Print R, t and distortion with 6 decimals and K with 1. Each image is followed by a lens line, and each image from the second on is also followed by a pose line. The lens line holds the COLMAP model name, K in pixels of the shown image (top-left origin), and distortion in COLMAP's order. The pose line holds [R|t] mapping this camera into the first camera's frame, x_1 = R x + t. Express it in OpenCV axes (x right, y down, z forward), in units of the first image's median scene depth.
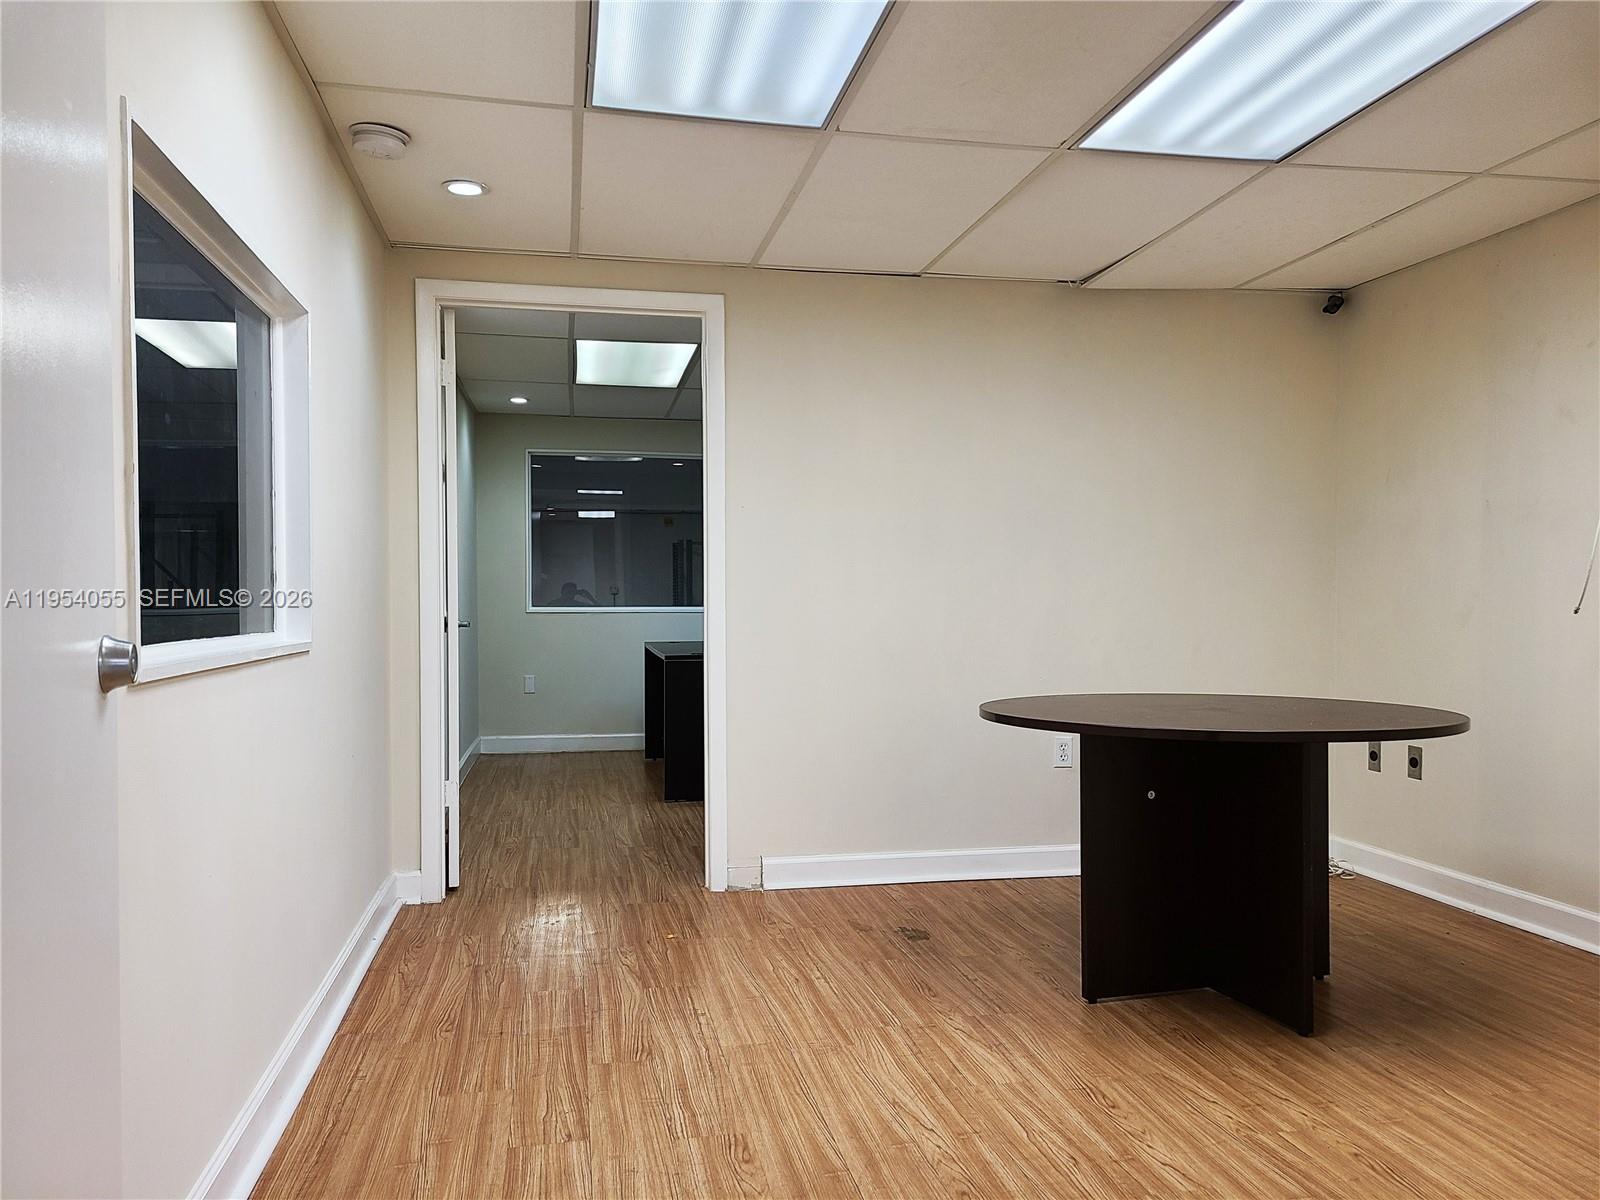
lens RADIAL K [[1209.3, 0, 799.9], [0, 1209.3, 597.4], [0, 0, 1]] dist [-0.003640, -0.000442]
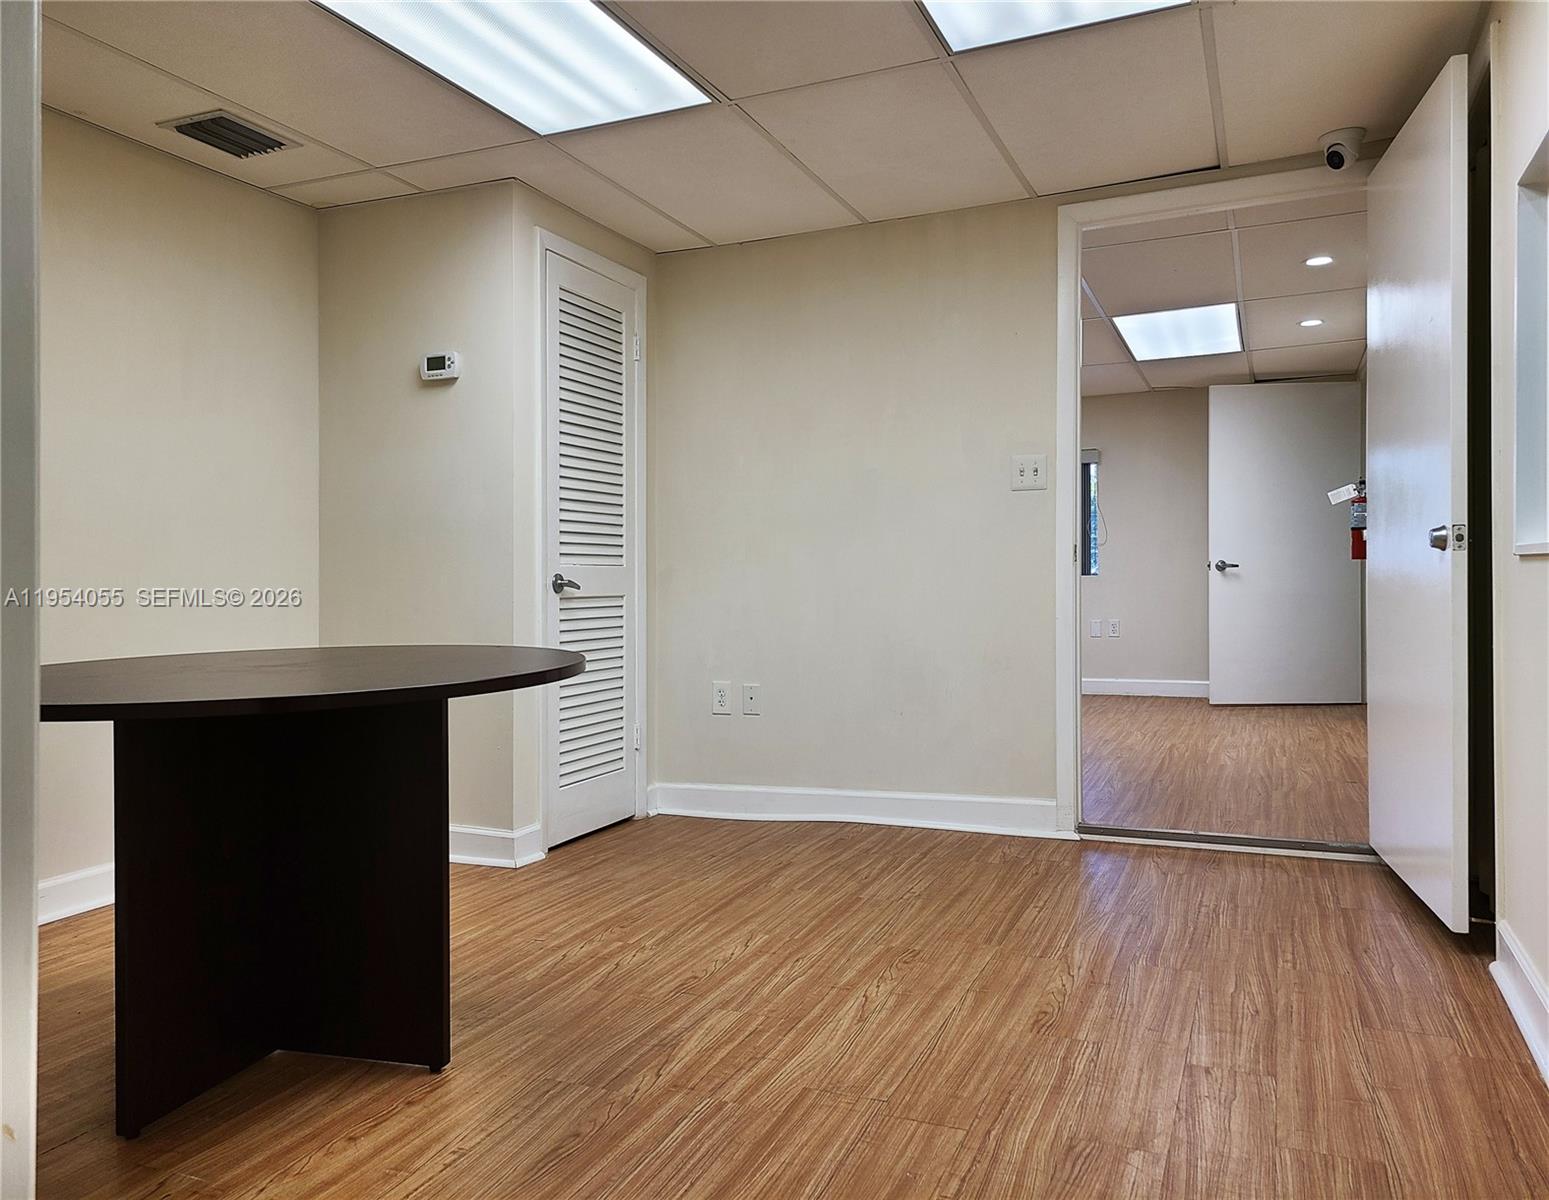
lens RADIAL K [[1213.1, 0, 772.0], [0, 1213.1, 594.3], [0, 0, 1]] dist [-0.005055, -0.015508]
pose [[-0.833582, 0.007921, 0.552339, -0.413795], [0.022648, 0.999546, 0.019846, 0.052980], [-0.551932, 0.029053, -0.833383, 1.881964]]
